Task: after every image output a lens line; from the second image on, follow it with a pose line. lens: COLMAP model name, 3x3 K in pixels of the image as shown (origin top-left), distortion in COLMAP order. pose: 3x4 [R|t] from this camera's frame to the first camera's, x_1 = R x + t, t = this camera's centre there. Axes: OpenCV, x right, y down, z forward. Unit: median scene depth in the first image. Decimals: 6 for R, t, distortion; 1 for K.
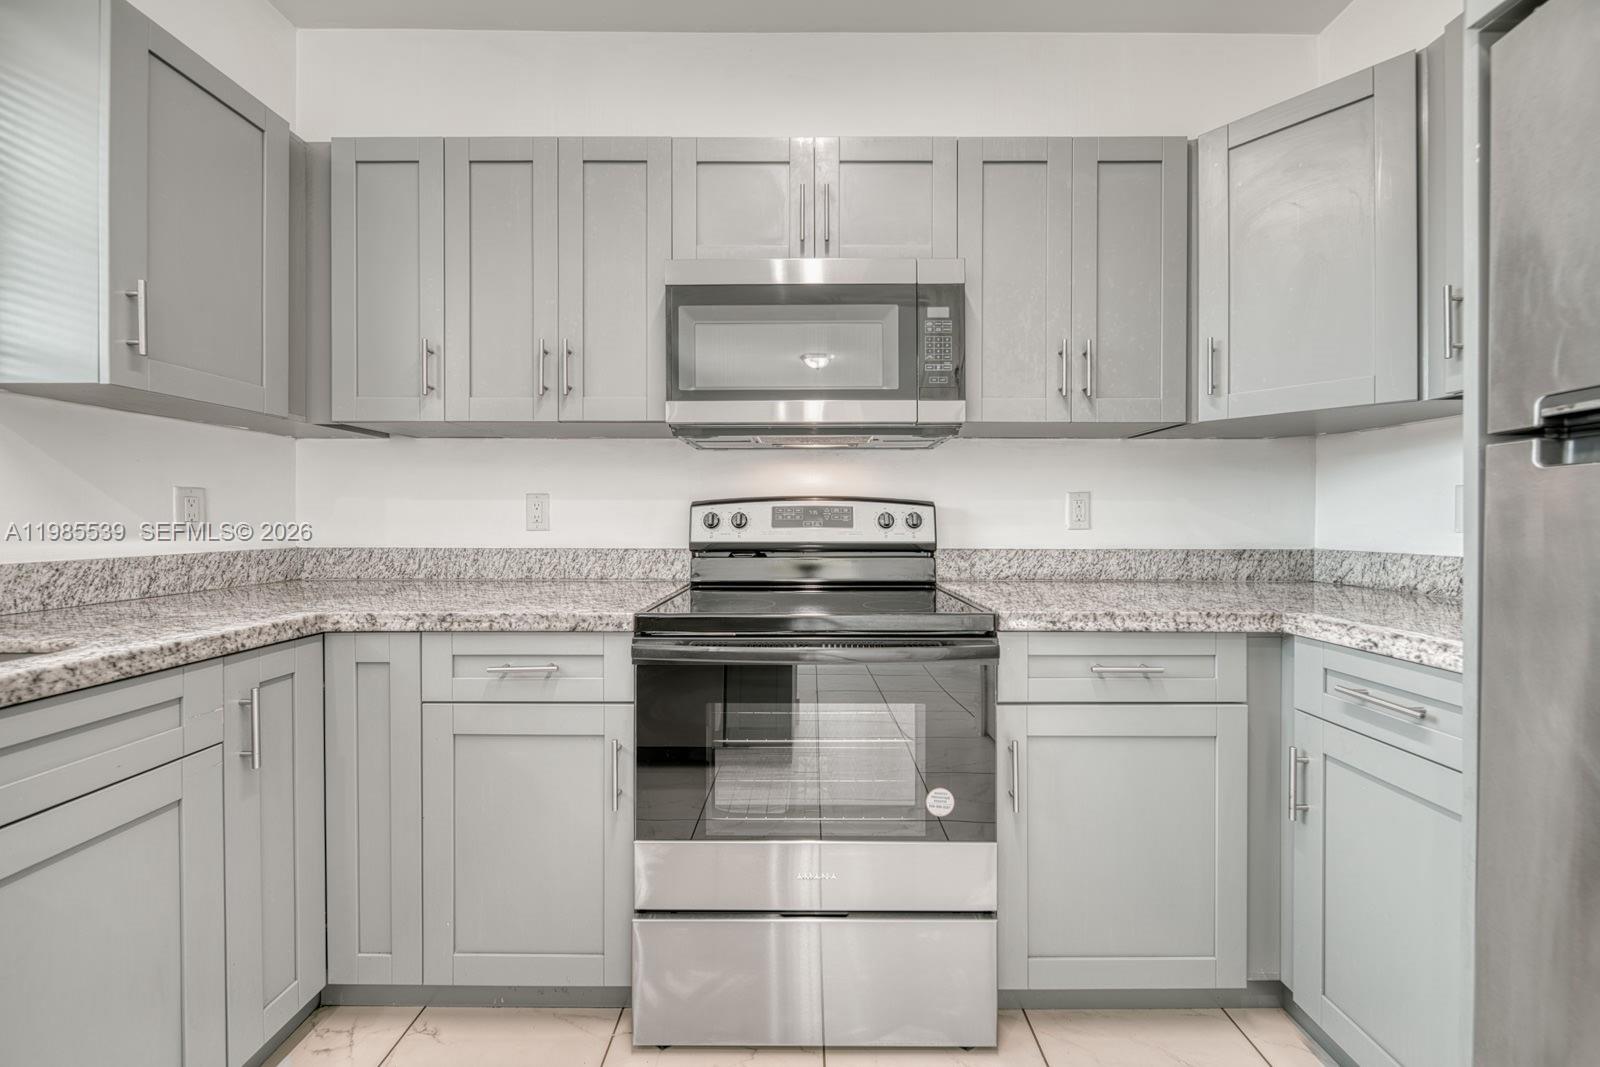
lens RADIAL K [[571.1, 0, 804.7], [0, 571.1, 519.1], [0, 0, 1]] dist [0.000188, -0.001571]
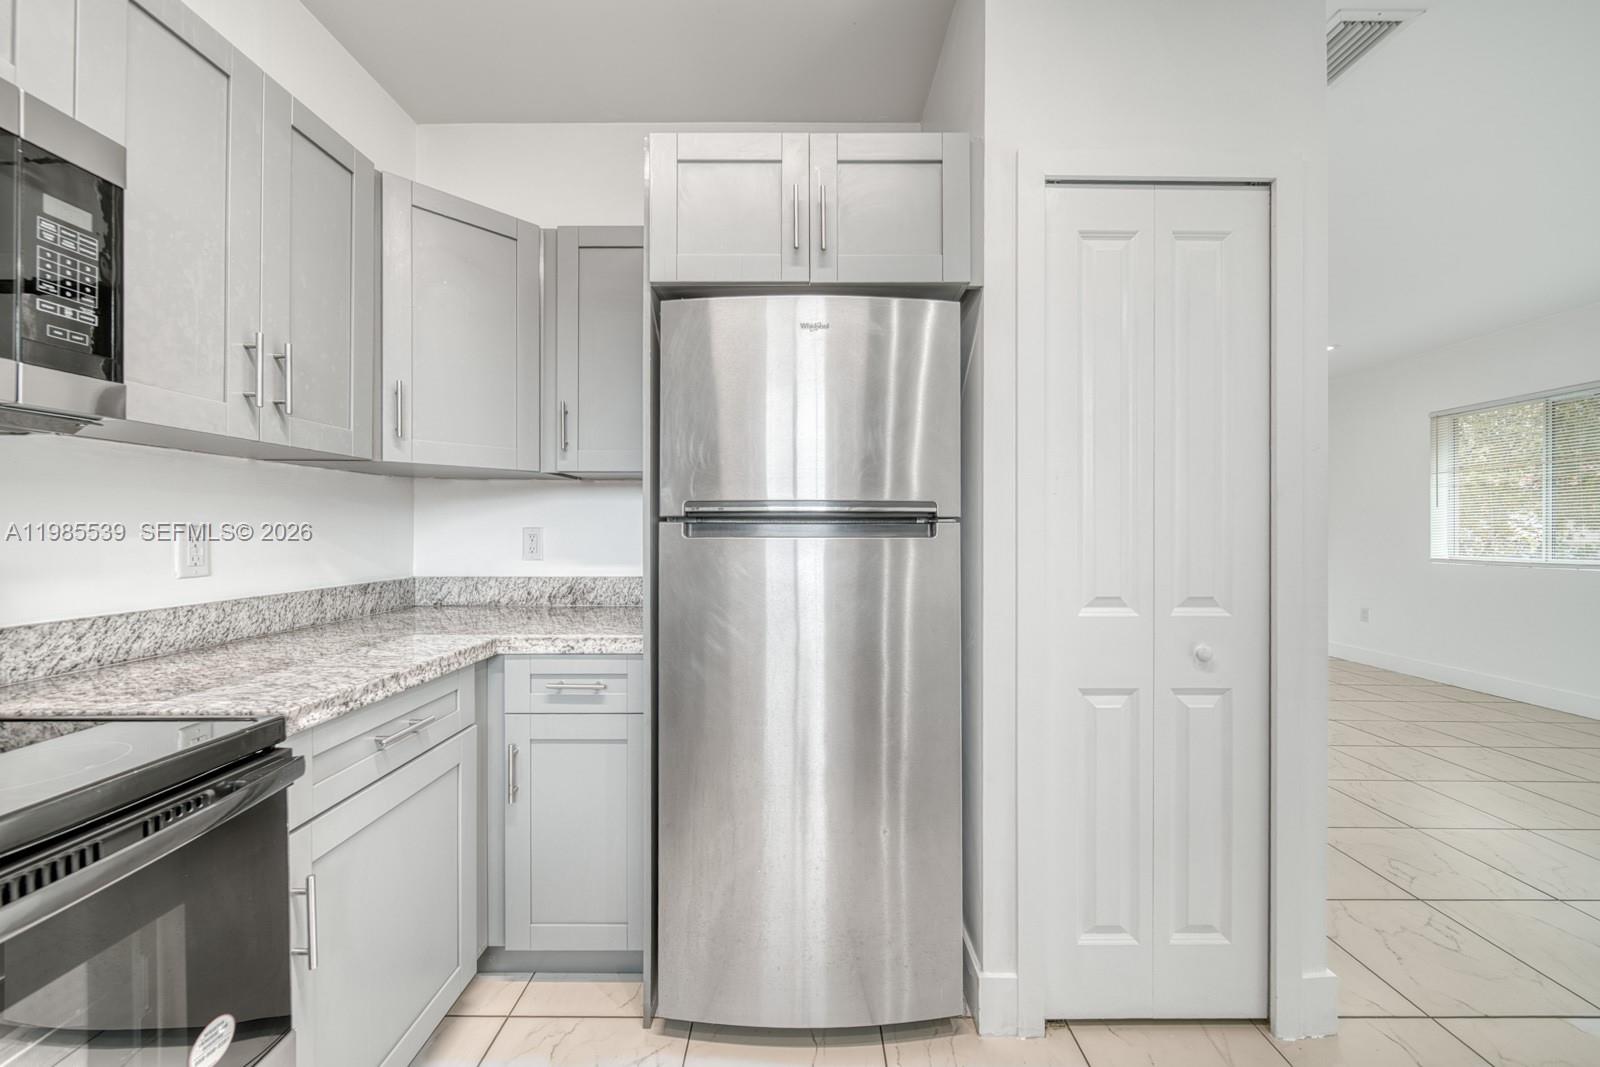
lens RADIAL K [[571.1, 0, 808.7], [0, 571.1, 529.8], [0, 0, 1]] dist [0.000188, -0.001571]
pose [[-0.003408, -0.000569, 0.999994, -0.301772], [-0.002765, 0.999996, 0.000560, -0.055017], [-0.999990, -0.002763, -0.003410, 0.270354]]
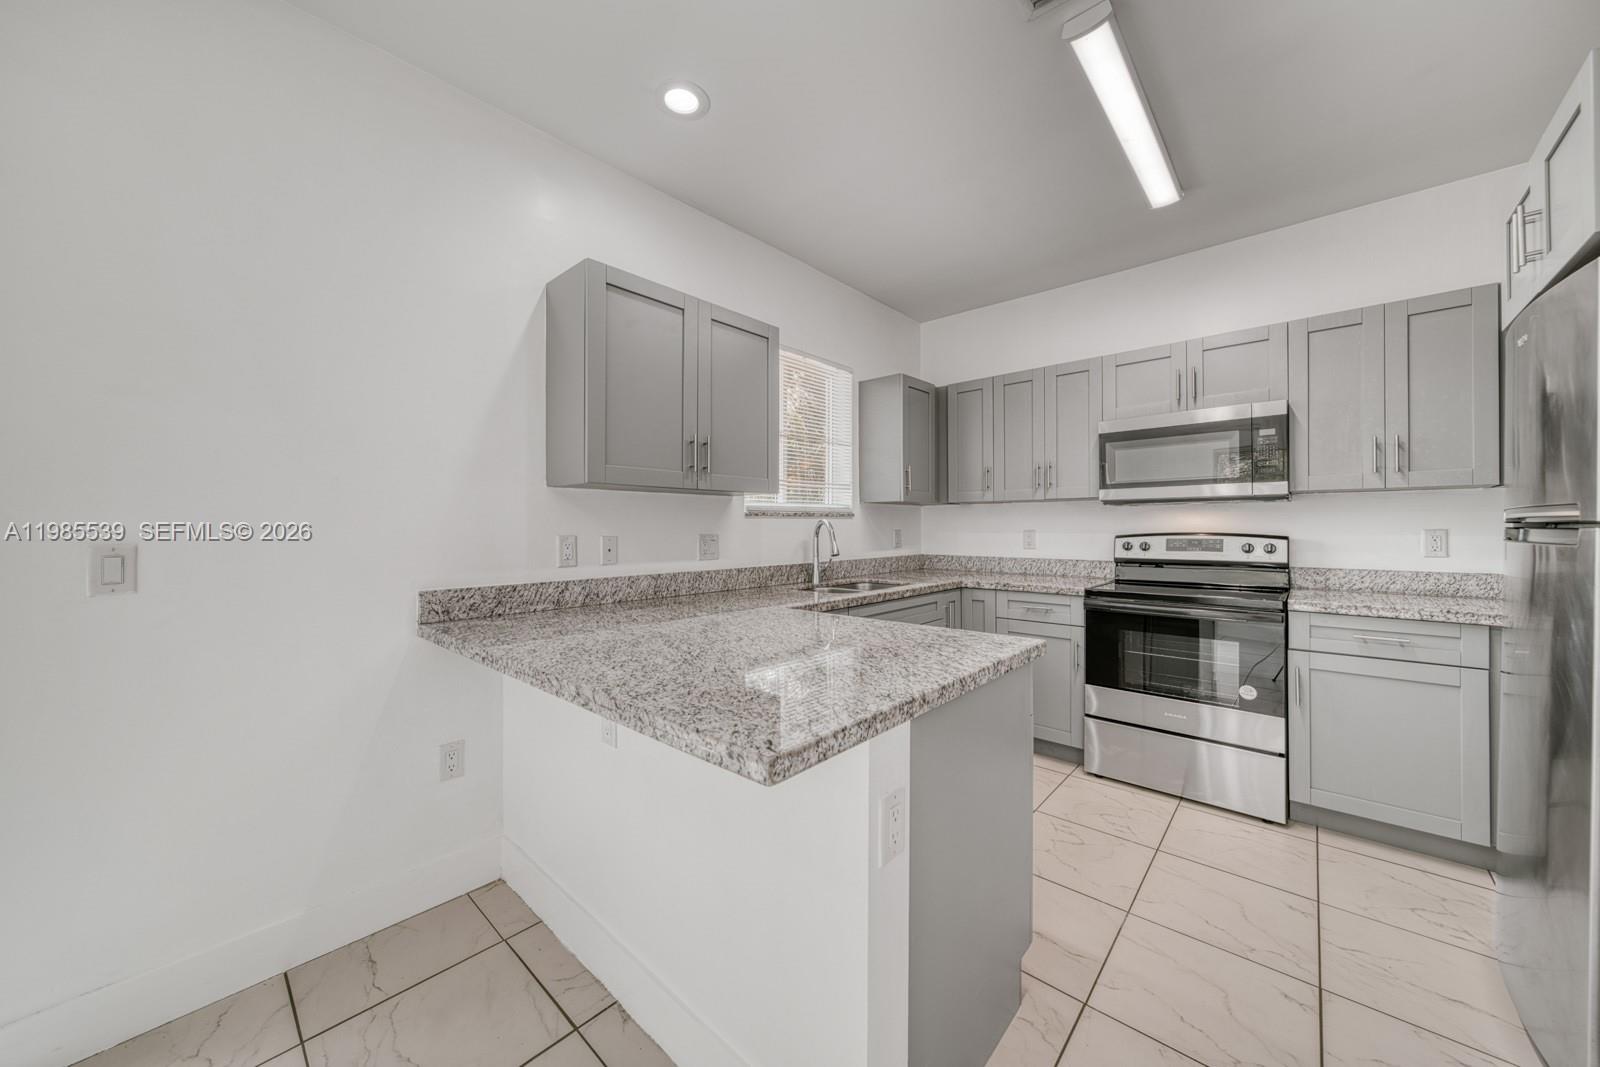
lens RADIAL K [[571.1, 0, 808.9], [0, 571.1, 526.6], [0, 0, 1]] dist [0.000188, -0.001571]
pose [[0.751443, -0.003385, -0.659790, 0.314732], [0.003729, 0.999993, -0.000884, -0.070723], [0.659788, -0.001796, 0.751450, -1.189214]]
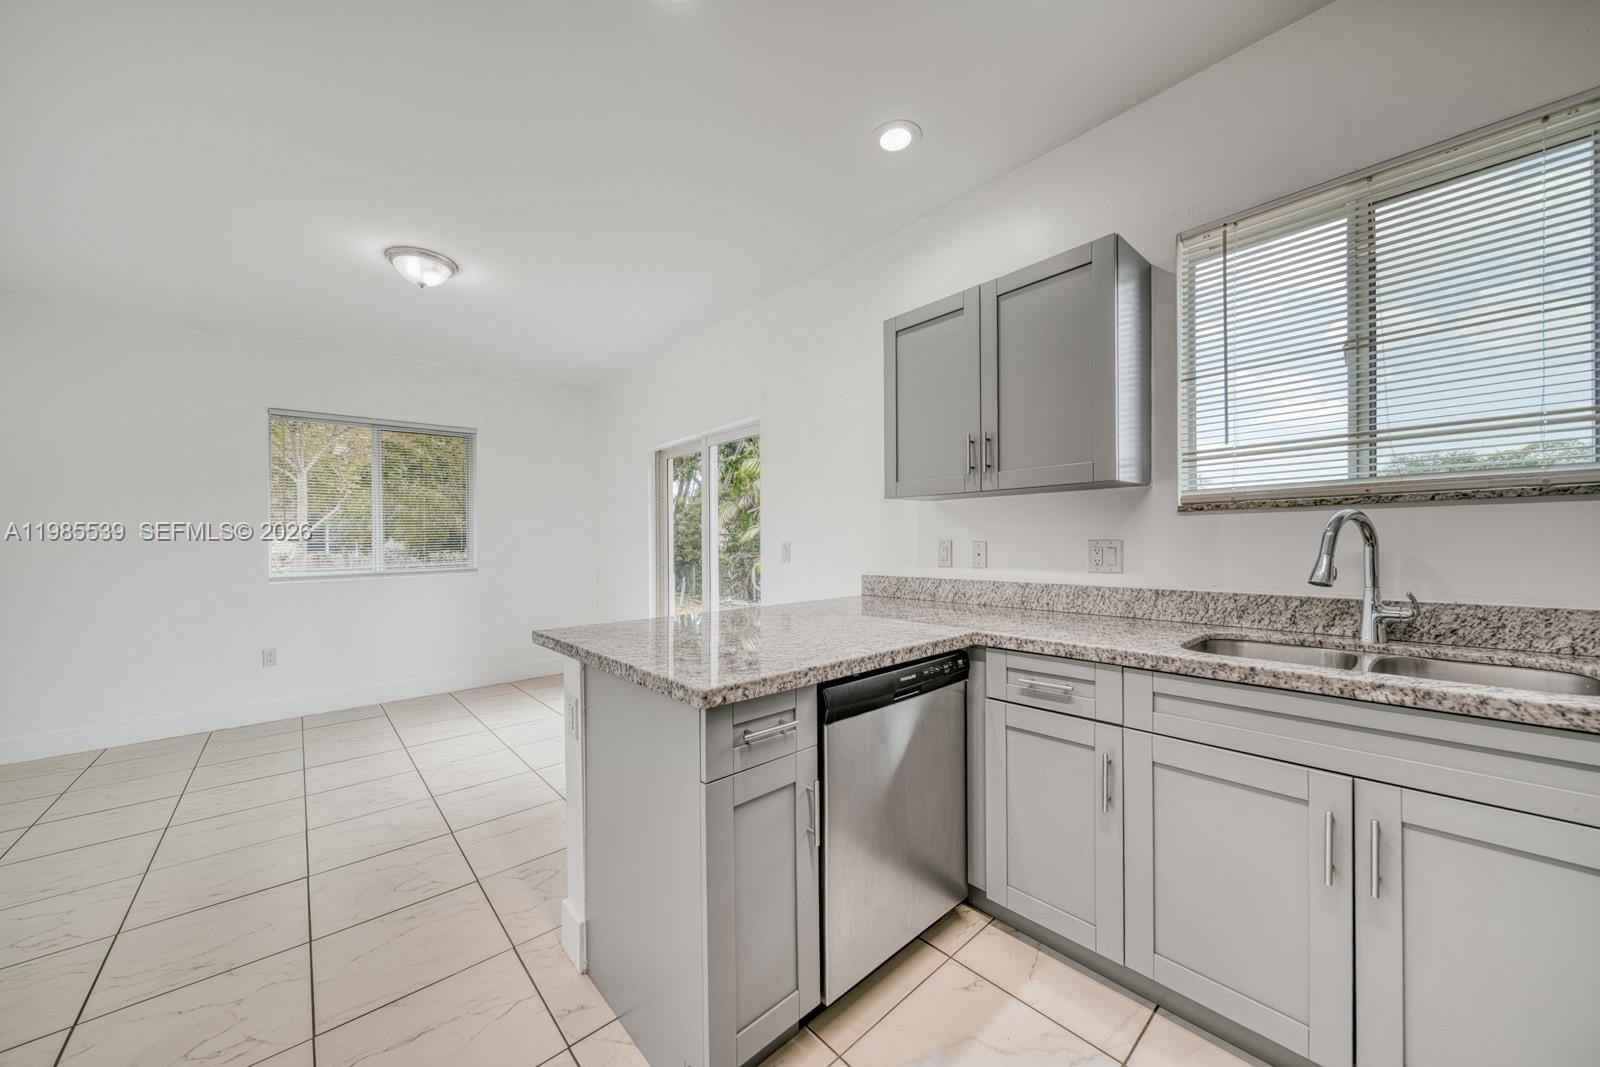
lens RADIAL K [[571.1, 0, 763.4], [0, 571.1, 540.1], [0, 0, 1]] dist [0.000188, -0.001571]
pose [[-0.768541, 0.017474, -0.639562, 0.405153], [0.019947, 0.999795, 0.003346, -0.068700], [0.639490, -0.010186, -0.768732, 0.537986]]
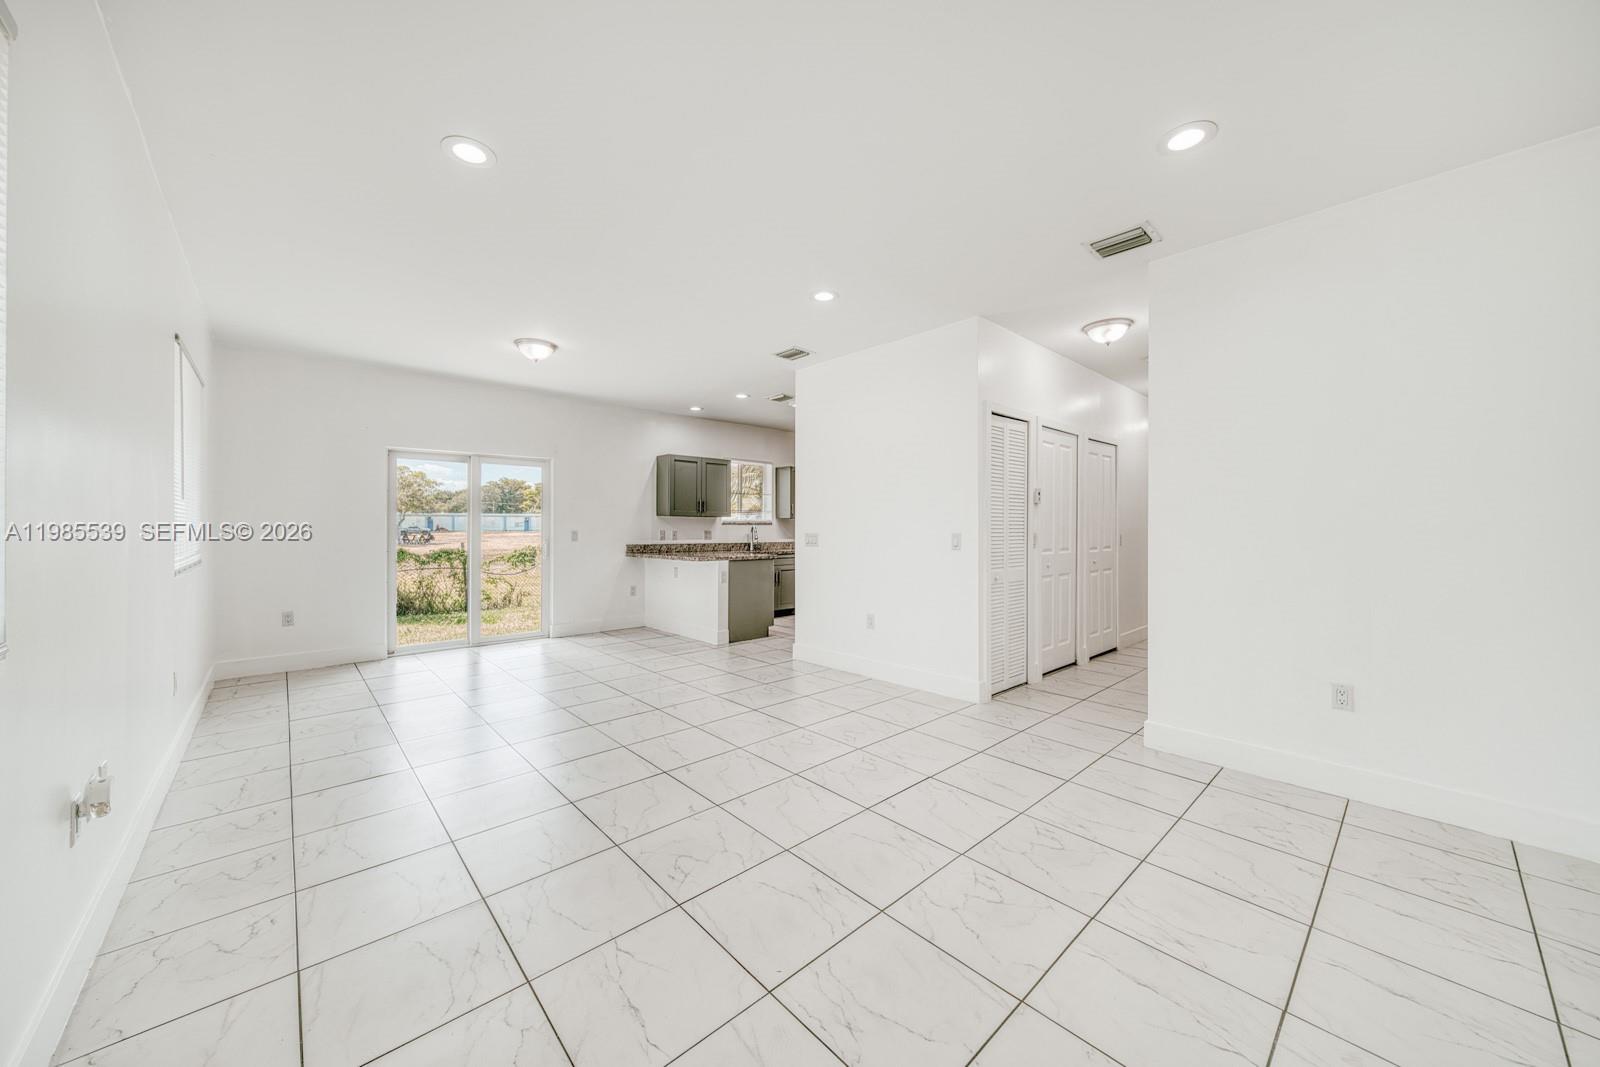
lens RADIAL K [[571.1, 0, 794.0], [0, 571.1, 532.7], [0, 0, 1]] dist [0.000188, -0.001571]
pose [[0.673168, 0.002094, -0.739487, 3.330487], [-0.000106, 0.999996, 0.002735, -0.045528], [0.739490, -0.001763, 0.673166, -2.999672]]
